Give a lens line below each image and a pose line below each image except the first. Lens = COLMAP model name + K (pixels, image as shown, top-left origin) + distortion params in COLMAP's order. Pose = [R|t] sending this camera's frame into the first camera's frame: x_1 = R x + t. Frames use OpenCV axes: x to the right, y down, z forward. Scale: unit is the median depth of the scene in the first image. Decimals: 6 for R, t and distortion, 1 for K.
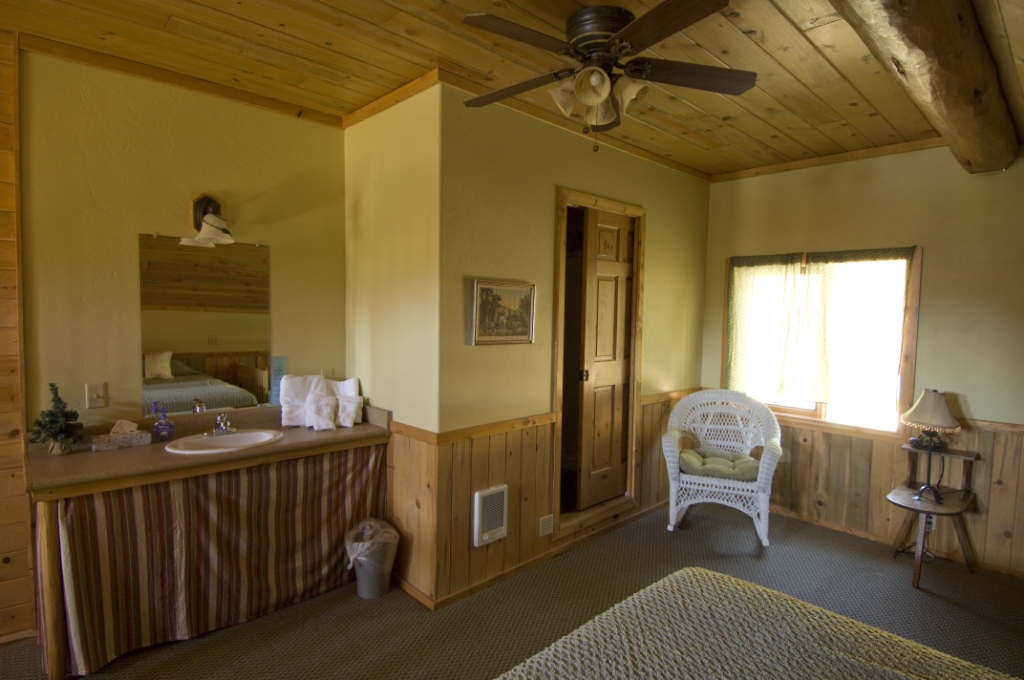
lens RADIAL K [[538.7, 0, 516.0], [0, 538.7, 342.0], [0, 0, 1]] dist [0.005690, -0.001760]
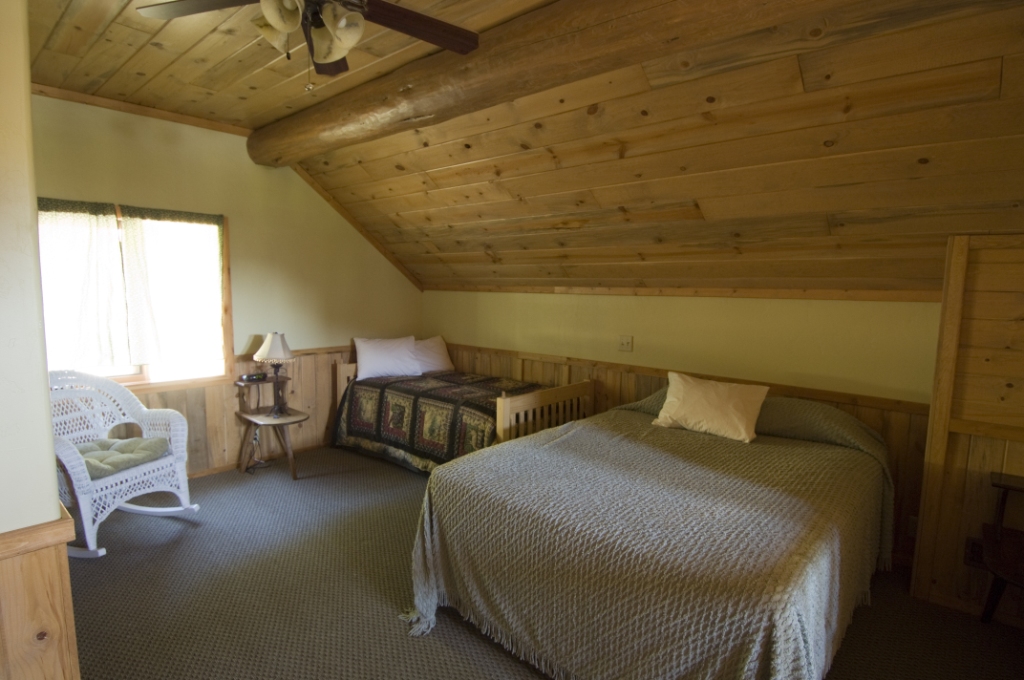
lens RADIAL K [[538.7, 0, 509.5], [0, 538.7, 340.4], [0, 0, 1]] dist [0.005690, -0.001760]
pose [[-0.065541, -0.126422, 0.989809, -1.239177], [0.036364, 0.990980, 0.128979, -0.090637], [-0.997187, 0.044447, -0.060352, 1.157085]]
